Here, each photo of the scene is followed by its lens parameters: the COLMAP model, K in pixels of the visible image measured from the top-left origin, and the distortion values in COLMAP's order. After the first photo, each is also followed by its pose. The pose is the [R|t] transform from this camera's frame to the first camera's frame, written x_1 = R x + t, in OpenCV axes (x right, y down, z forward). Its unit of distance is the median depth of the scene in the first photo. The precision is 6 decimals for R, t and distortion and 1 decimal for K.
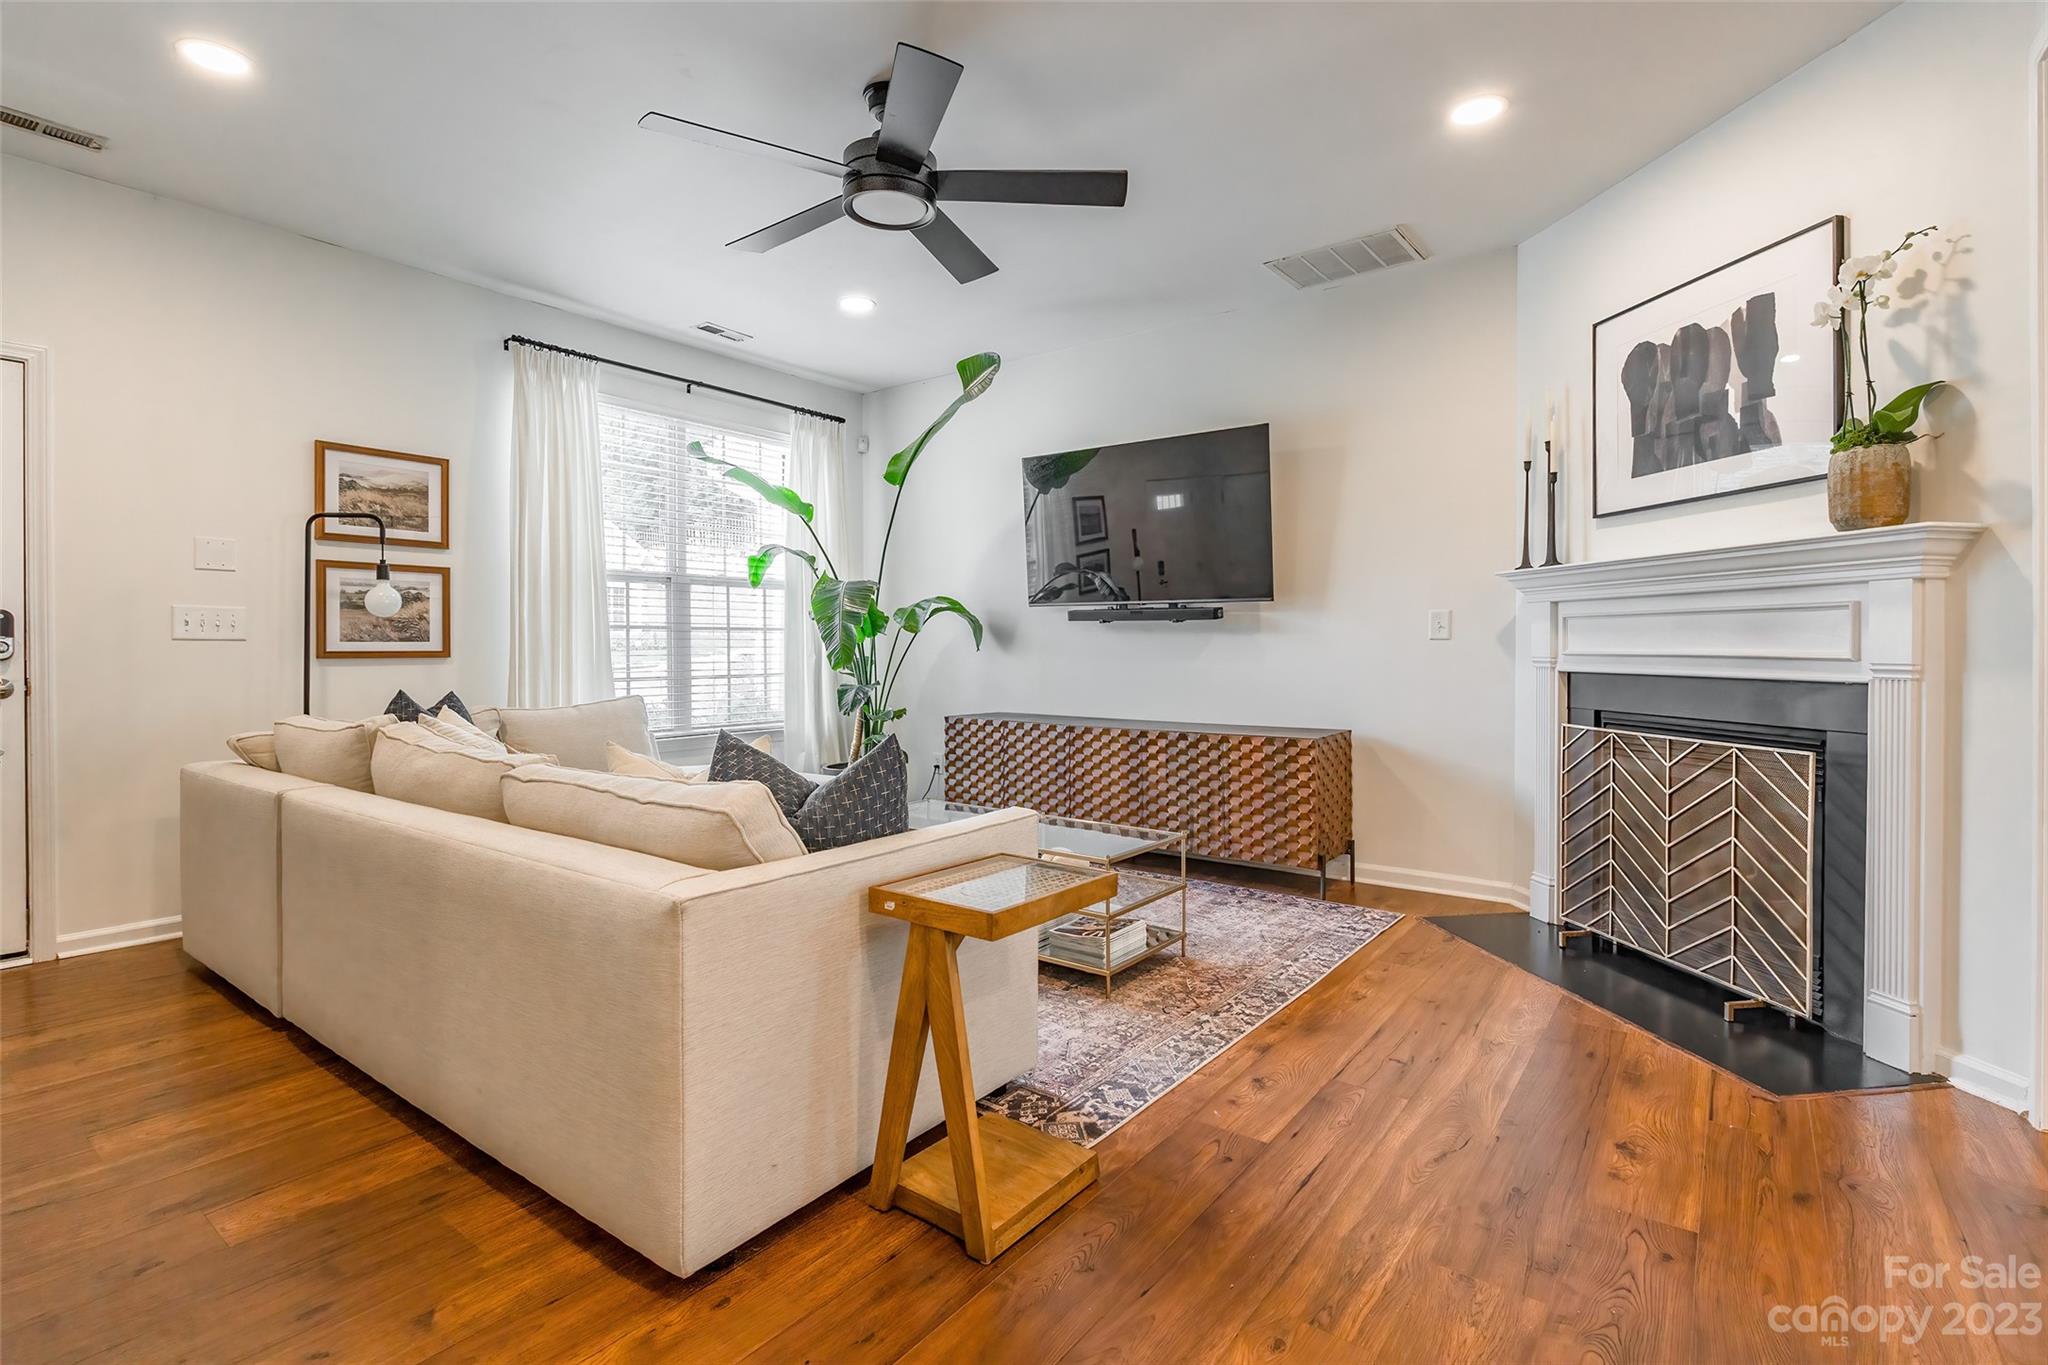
lens RADIAL K [[963.4, 0, 1008.6], [0, 963.4, 661.0], [0, 0, 1]] dist [-0.006409, -0.001824]
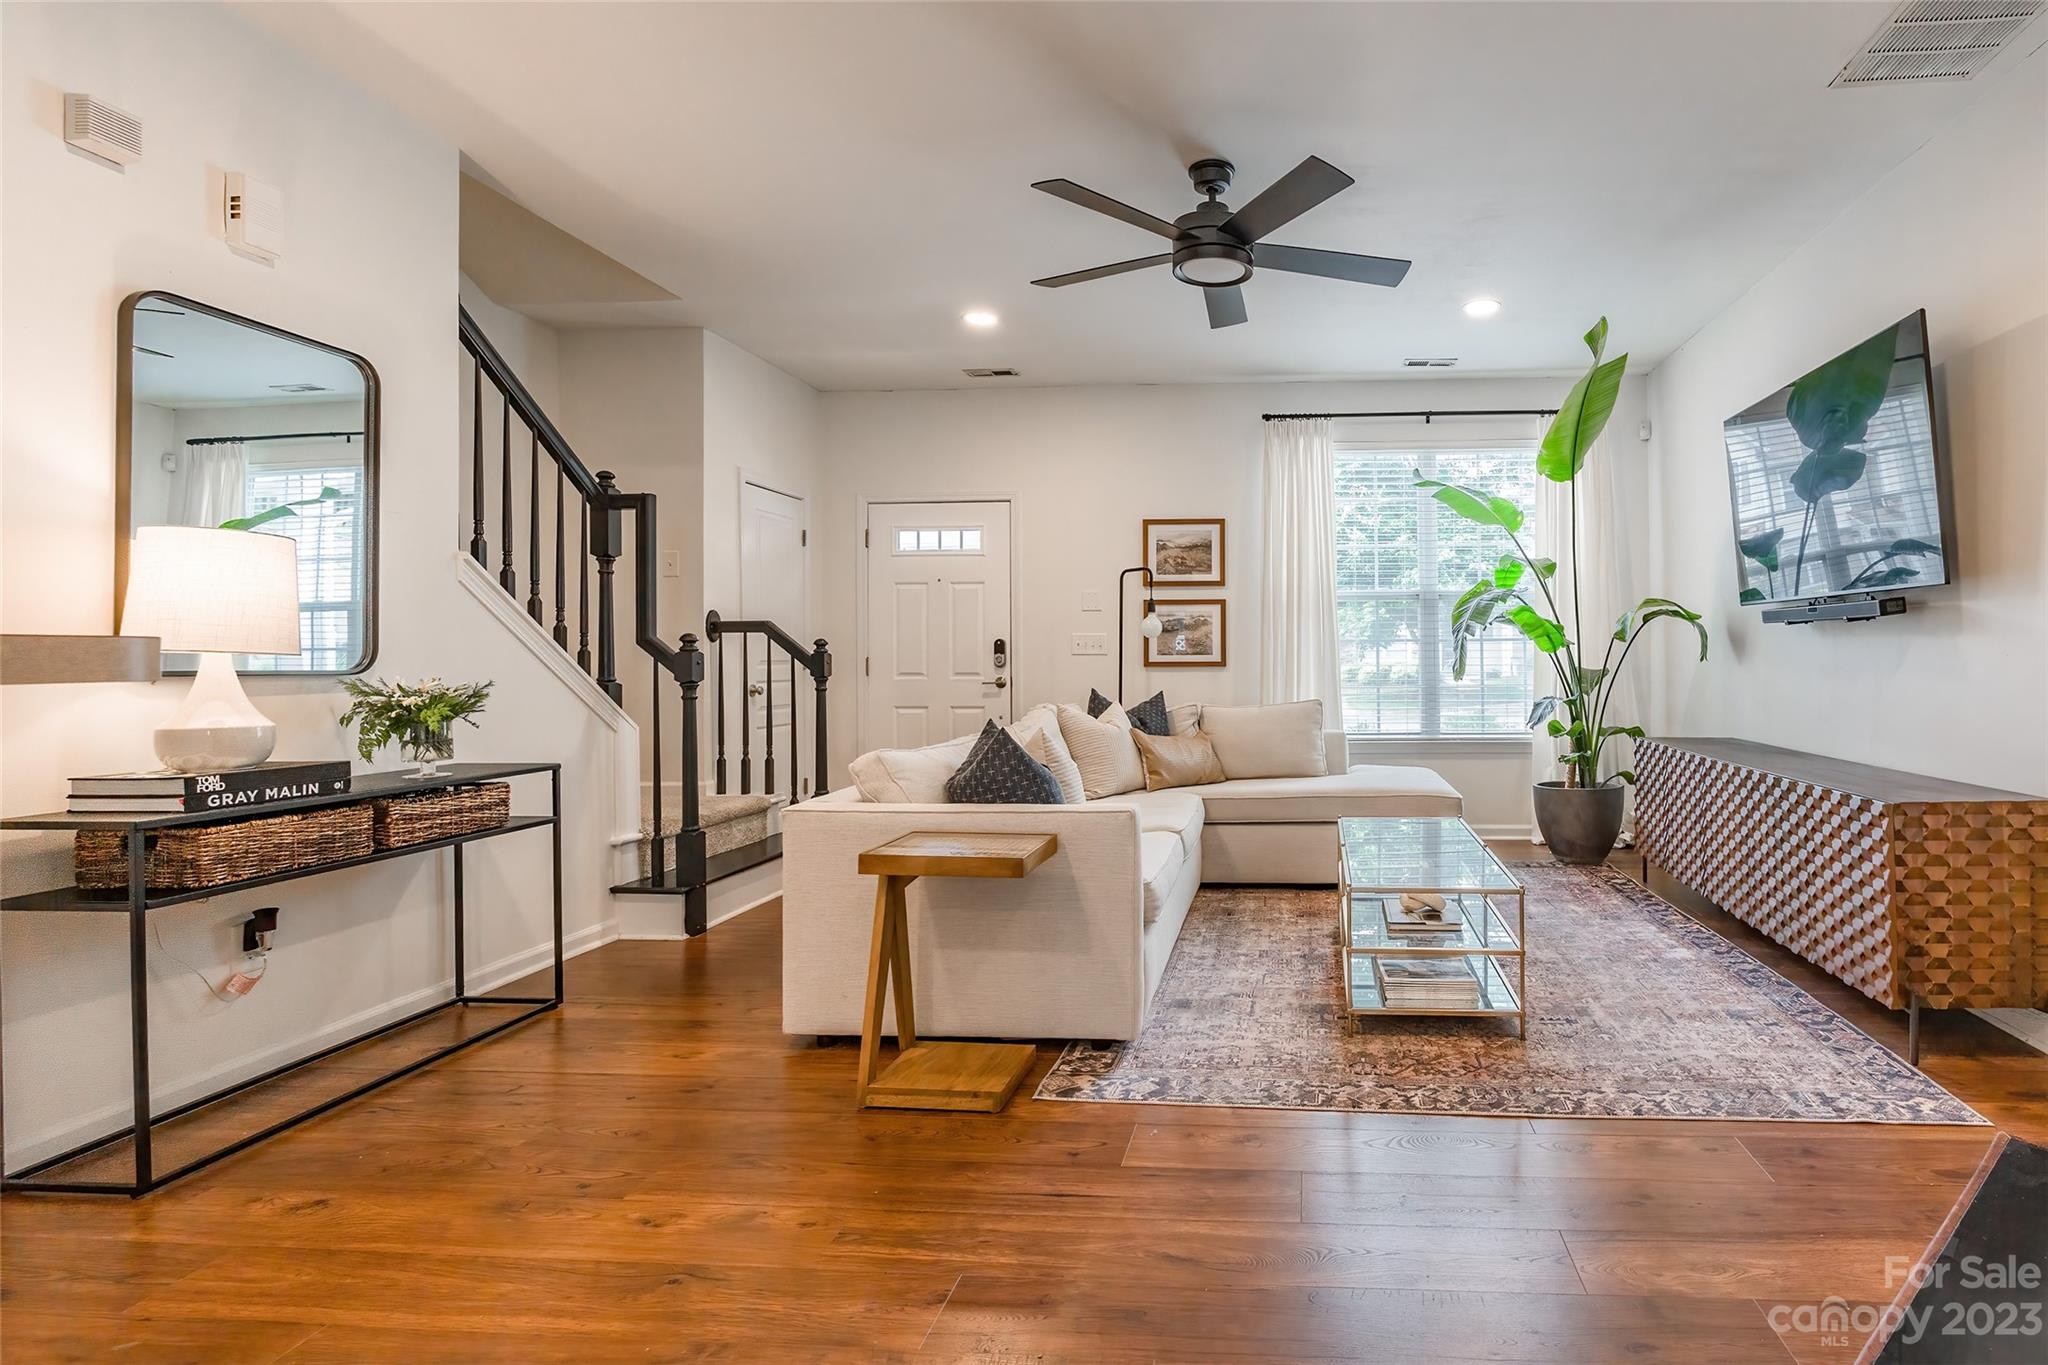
lens RADIAL K [[963.4, 0, 1213.2], [0, 963.4, 659.8], [0, 0, 1]] dist [-0.006409, -0.001824]
pose [[0.549985, -0.000310, -0.835174, 0.572872], [-0.008472, 0.999946, -0.005951, -0.004855], [0.835131, 0.010348, 0.549953, 0.267632]]
